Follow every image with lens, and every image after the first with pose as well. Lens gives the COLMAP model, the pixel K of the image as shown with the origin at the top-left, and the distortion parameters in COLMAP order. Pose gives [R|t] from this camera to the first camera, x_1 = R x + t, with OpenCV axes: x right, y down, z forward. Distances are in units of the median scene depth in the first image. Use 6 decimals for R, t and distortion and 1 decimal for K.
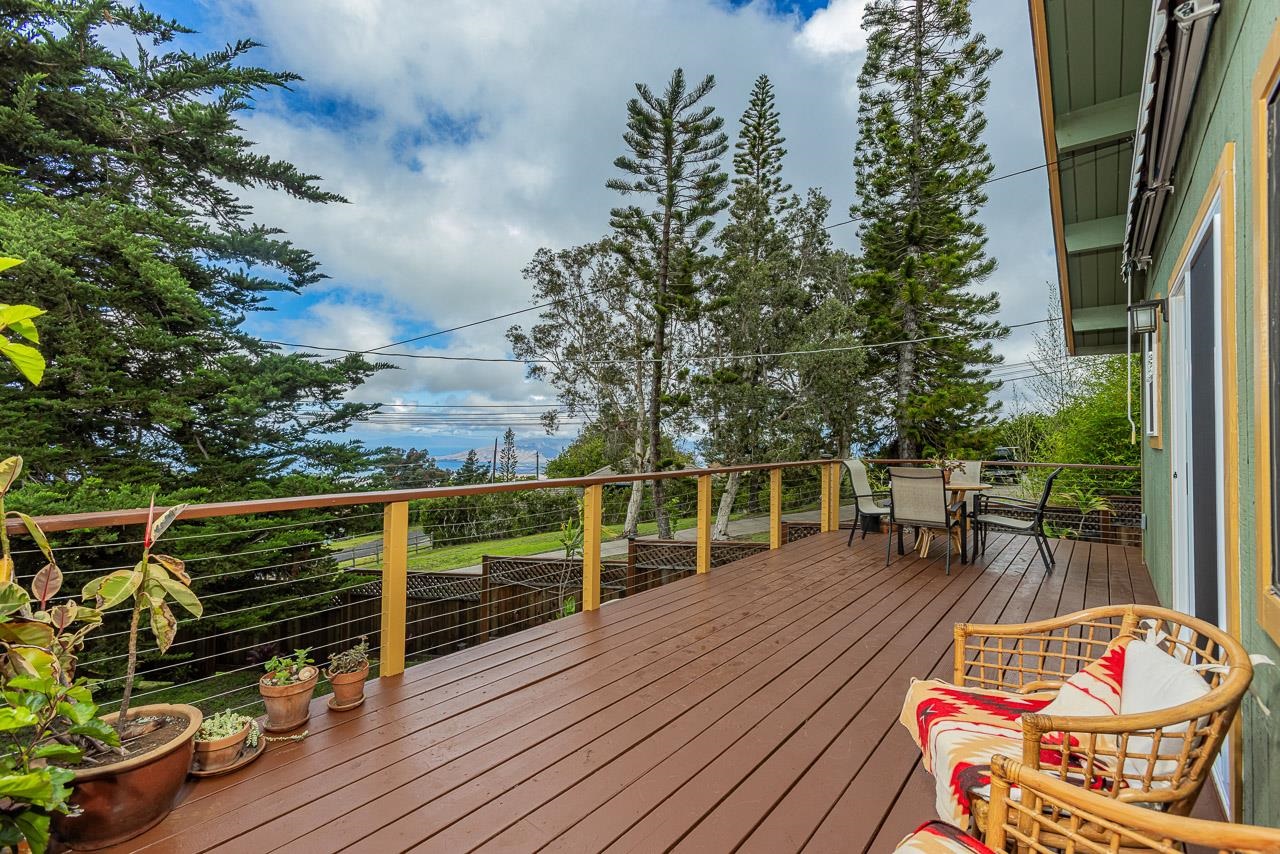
lens RADIAL K [[562.7, 0, 643.0], [0, 562.7, 422.1], [0, 0, 1]] dist [0.000324, 0.000298]
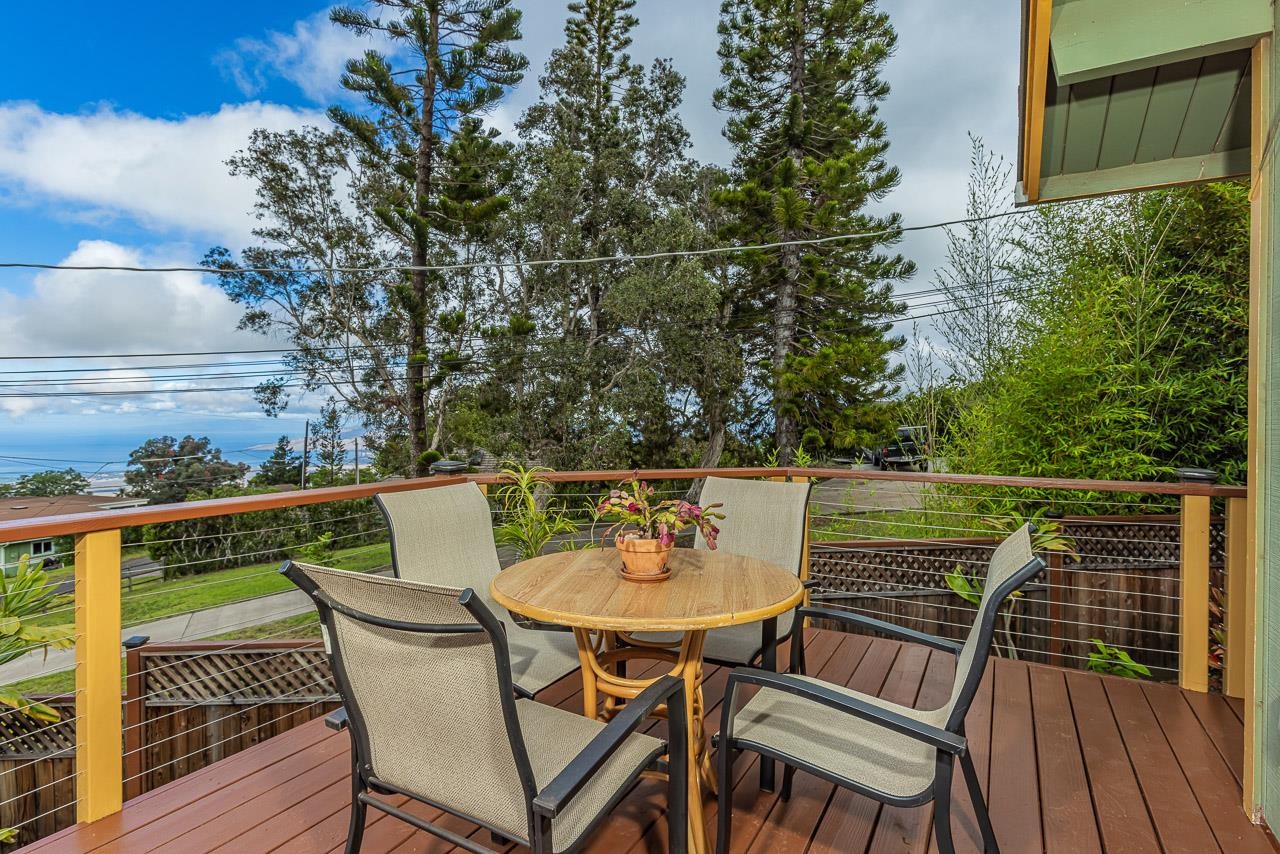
lens RADIAL K [[672.9, 0, 633.6], [0, 672.9, 425.5], [0, 0, 1]] dist [-0.013309, 0.000638]
pose [[0.984932, -0.011337, 0.172571, 0.125299], [0.004635, 0.999221, 0.039186, 0.005120], [-0.172881, -0.037795, 0.984217, 0.178456]]
